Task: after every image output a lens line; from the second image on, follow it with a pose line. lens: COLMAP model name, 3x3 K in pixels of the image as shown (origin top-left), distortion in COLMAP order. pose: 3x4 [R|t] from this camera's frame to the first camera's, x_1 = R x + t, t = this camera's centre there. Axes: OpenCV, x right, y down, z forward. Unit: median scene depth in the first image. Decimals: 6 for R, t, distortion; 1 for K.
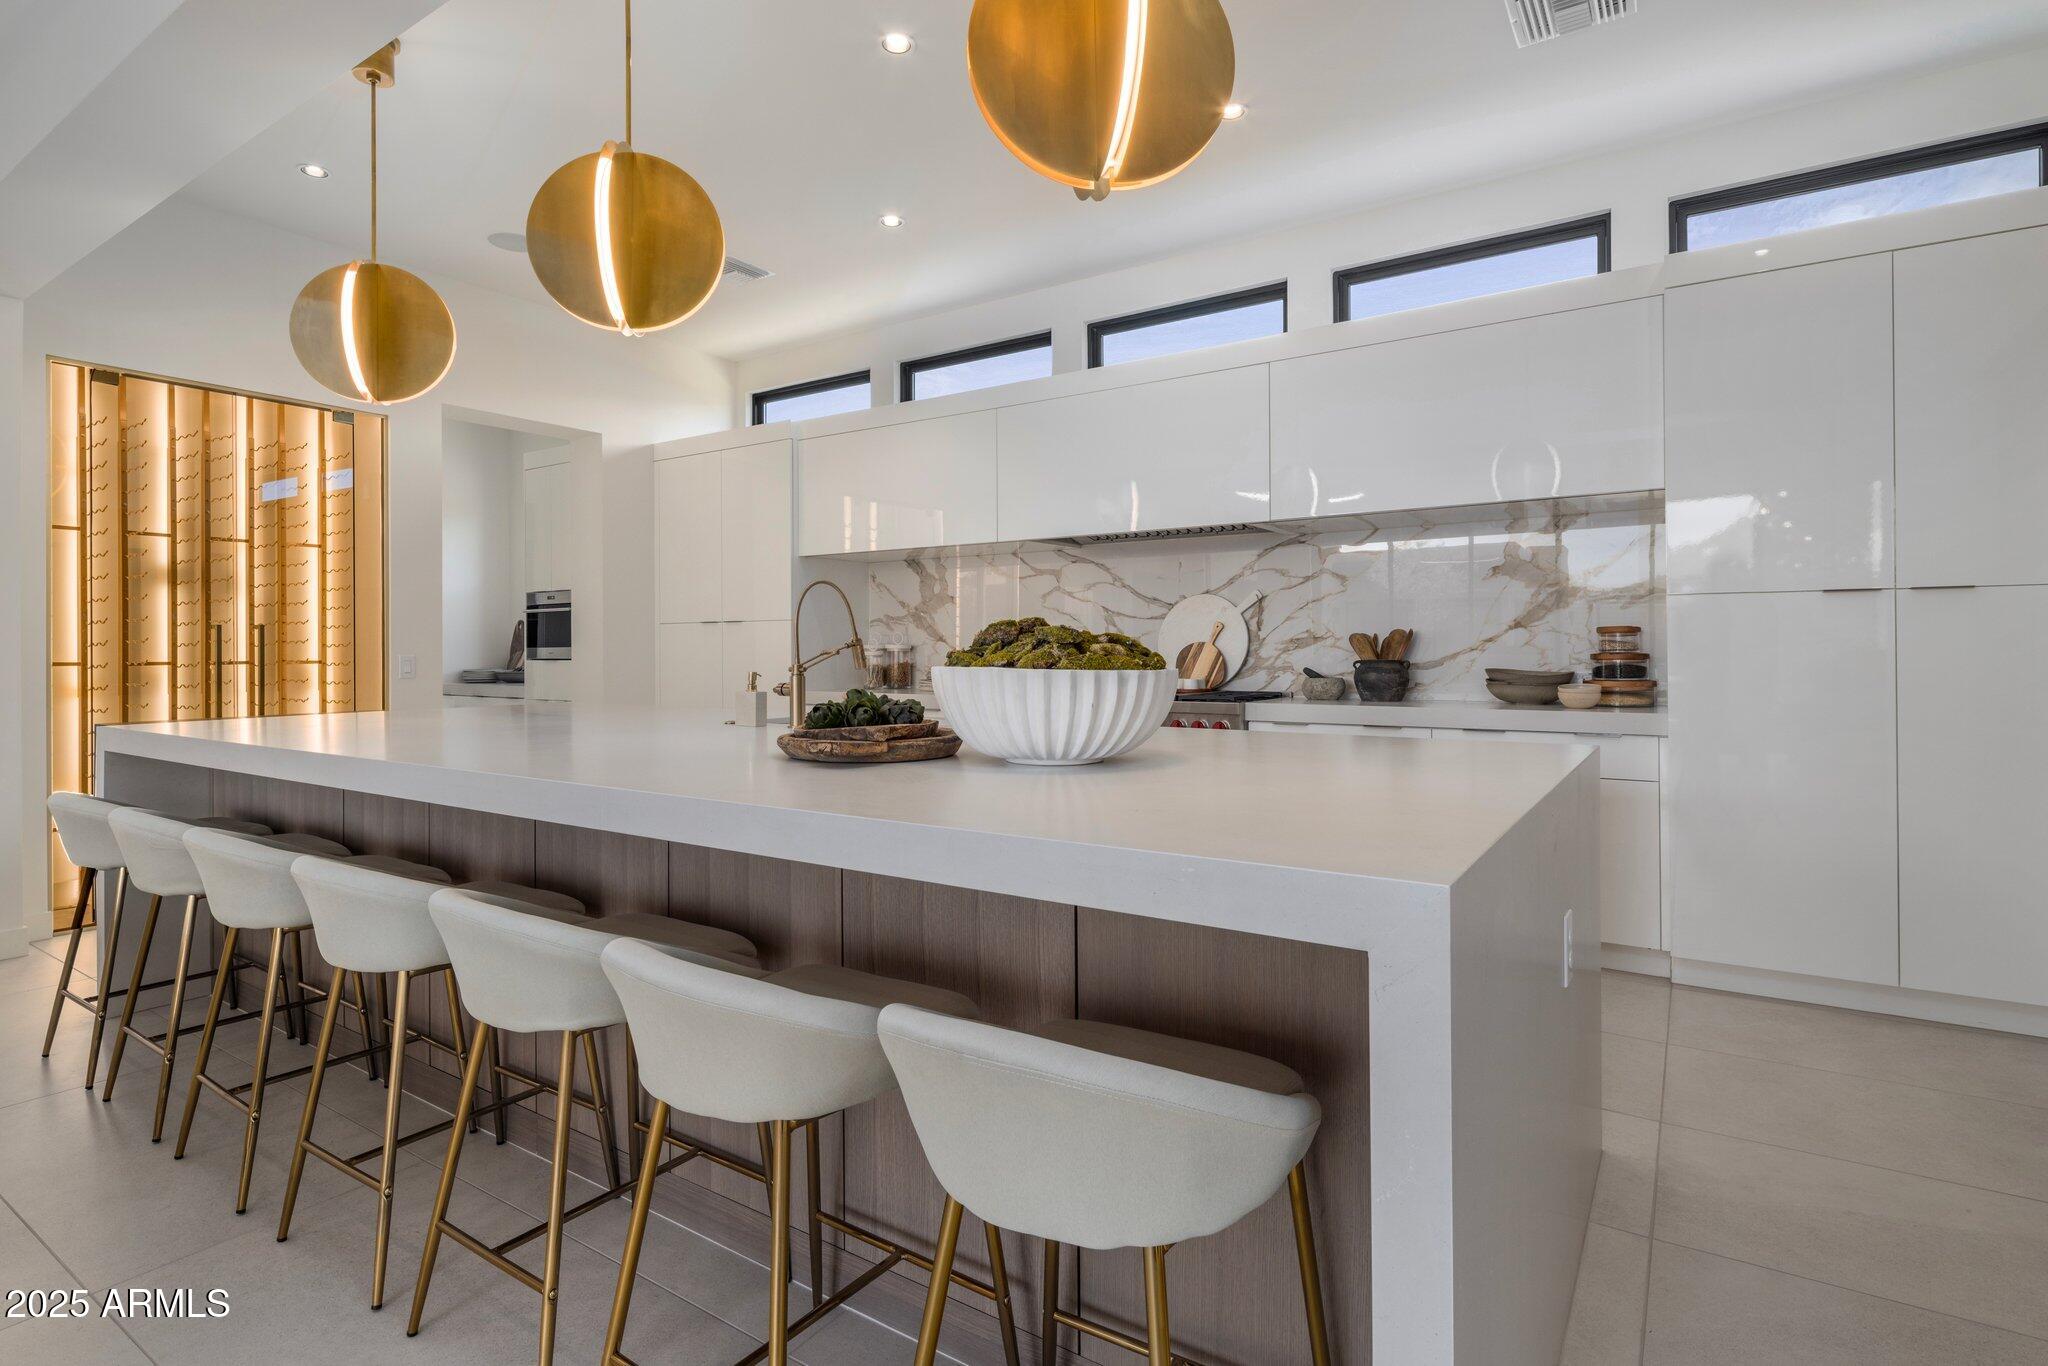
lens RADIAL K [[995.3, 0, 1023.1], [0, 995.3, 652.6], [0, 0, 1]] dist [0.005083, -0.004832]
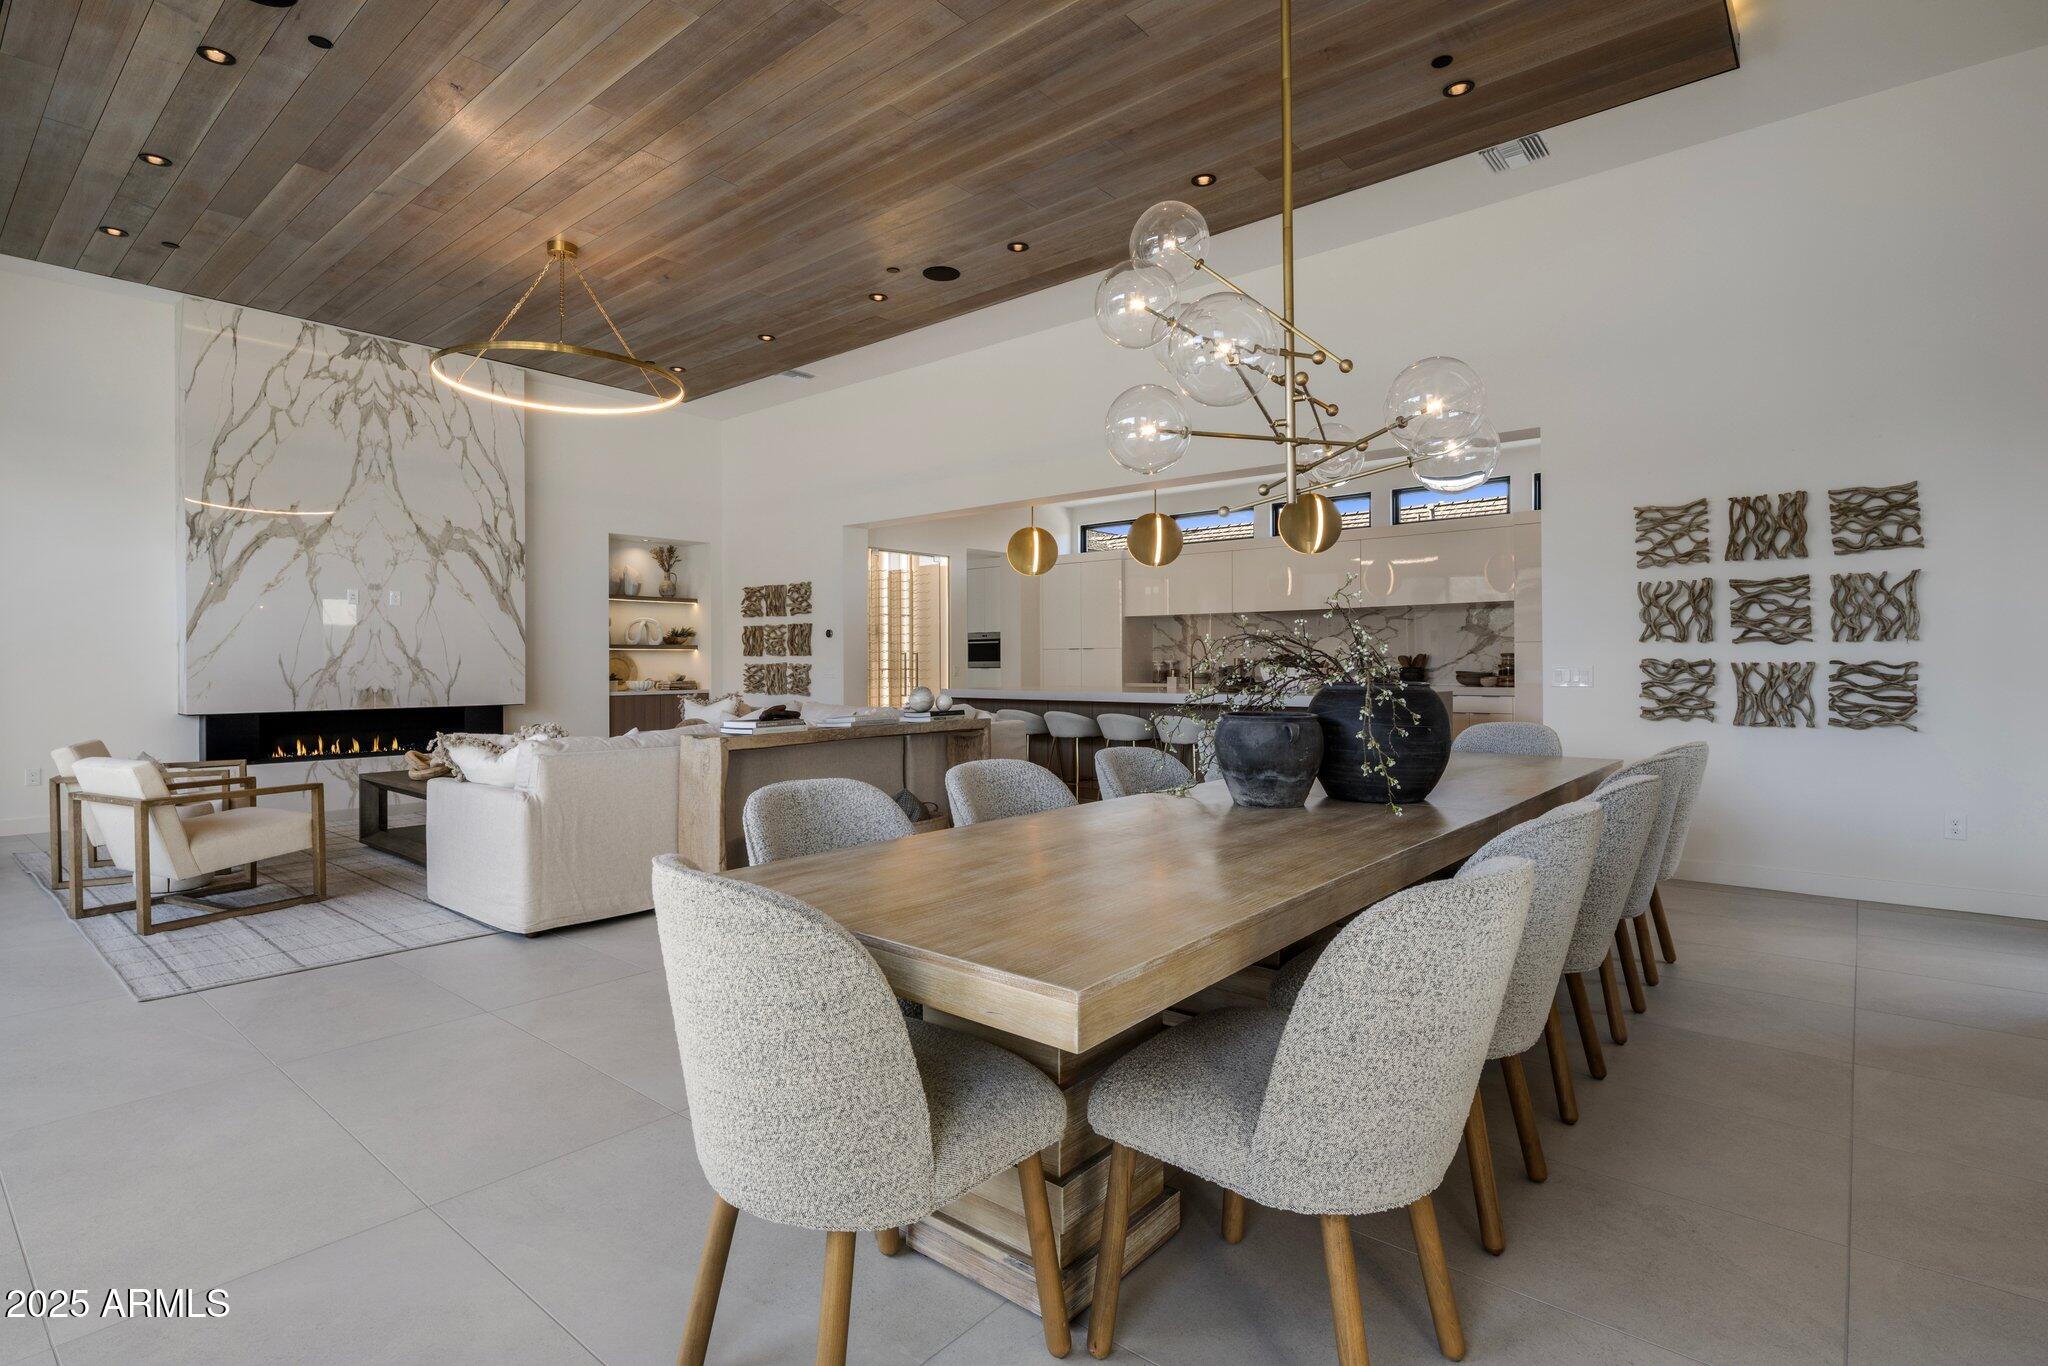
lens RADIAL K [[995.3, 0, 1025.3], [0, 995.3, 671.1], [0, 0, 1]] dist [0.005083, -0.004832]
pose [[0.993267, 0.001364, -0.115836, -0.224950], [-0.000820, 0.999988, 0.004744, 0.004676], [0.115841, -0.004617, 0.993257, -1.201577]]
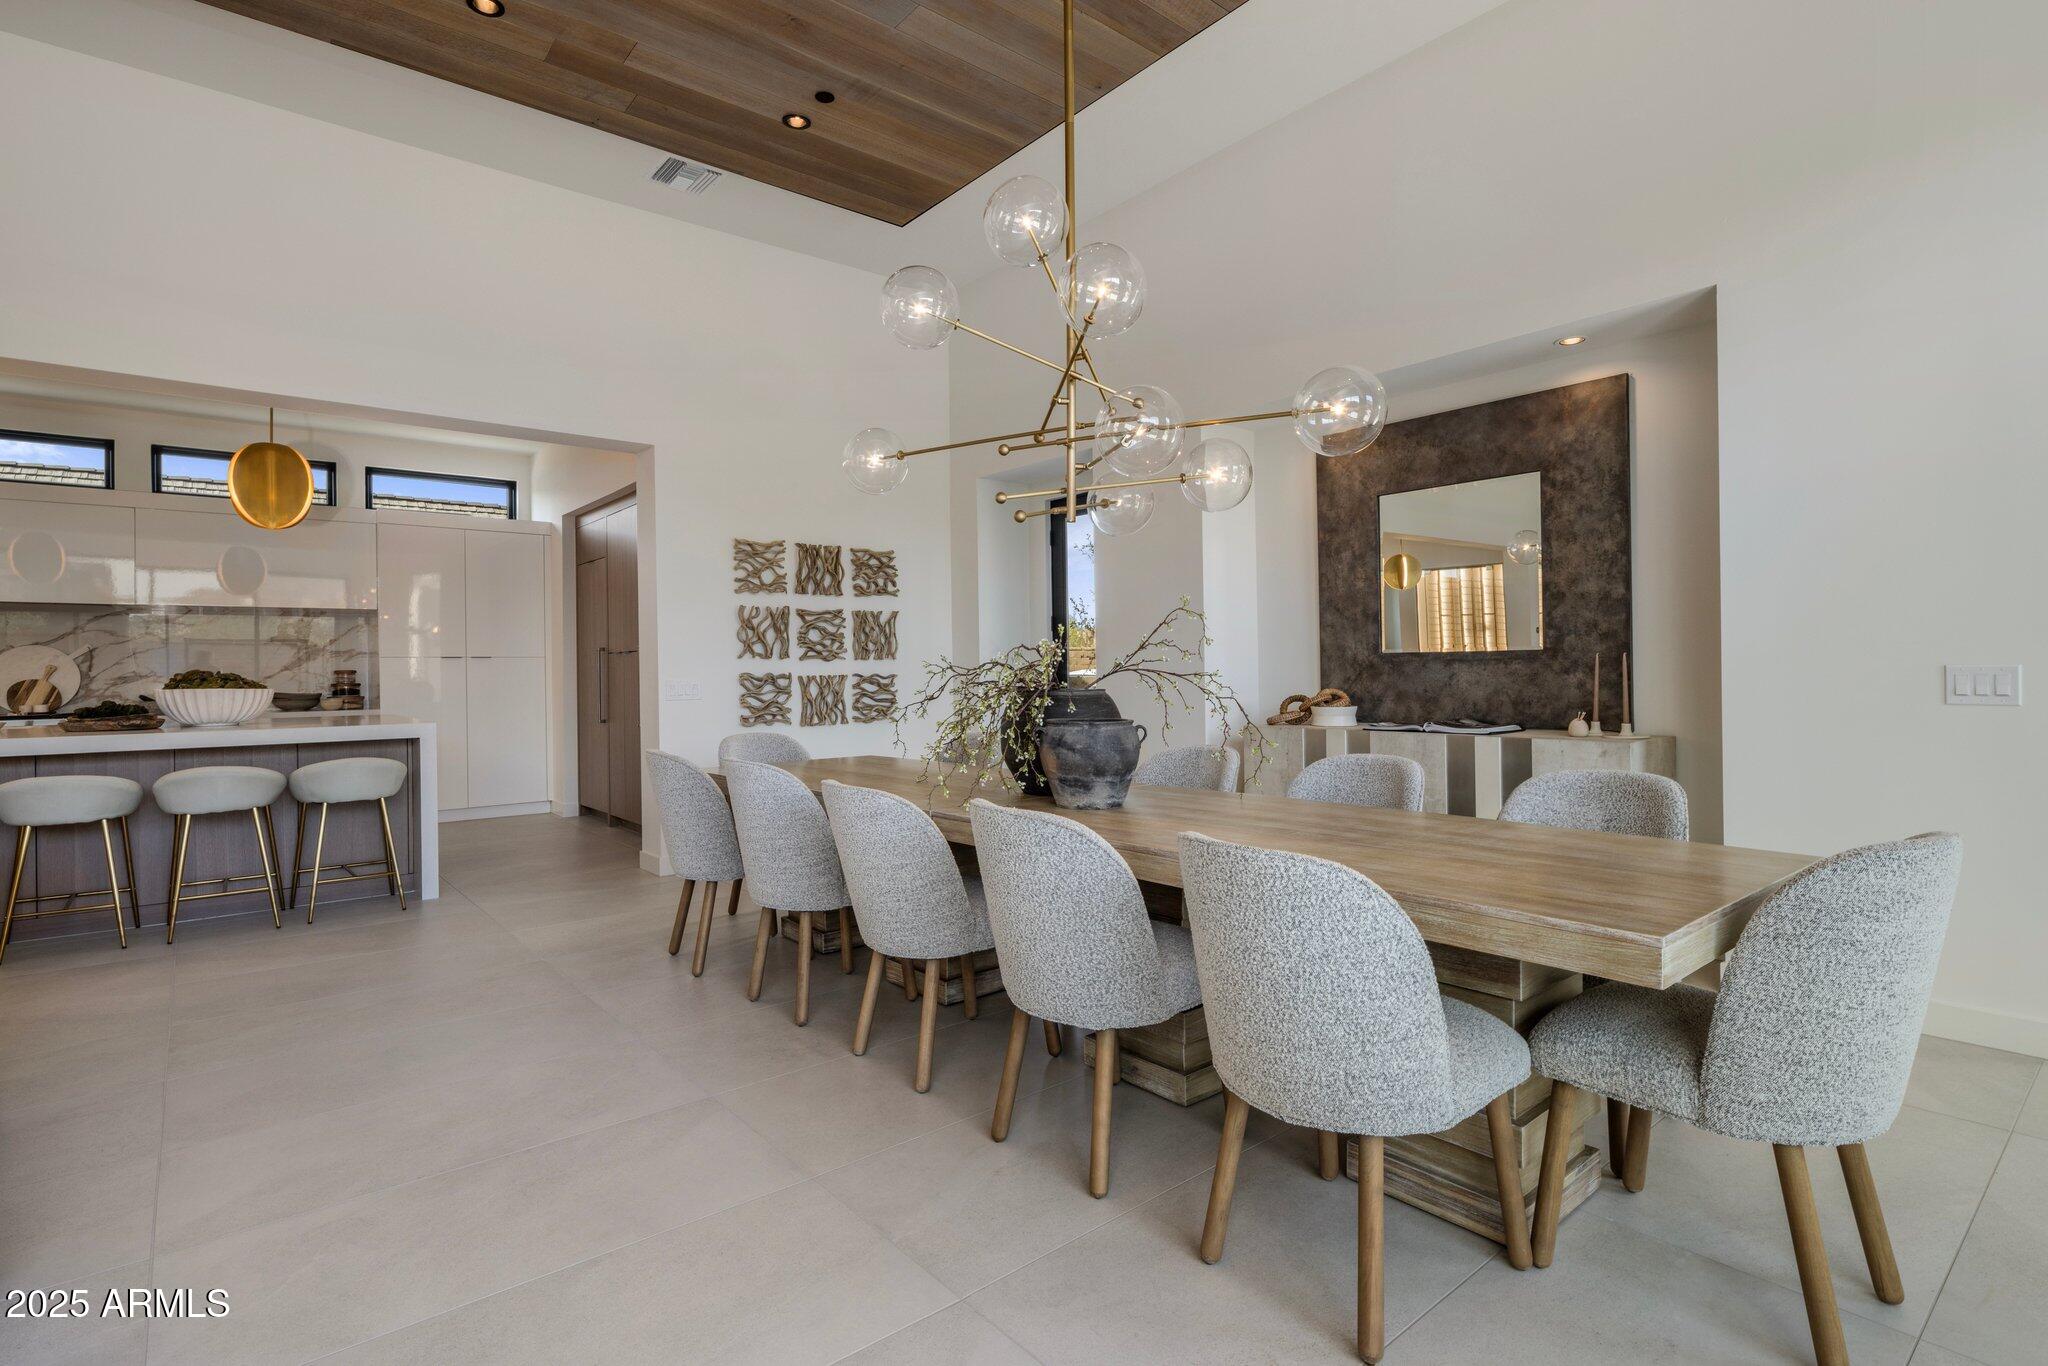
lens RADIAL K [[995.3, 0, 1015.2], [0, 995.3, 670.2], [0, 0, 1]] dist [0.005083, -0.004832]
pose [[0.294463, 0.001932, 0.955661, -0.756610], [0.014498, 0.999874, -0.006489, 0.005468], [-0.955553, 0.015766, 0.294398, -0.735277]]
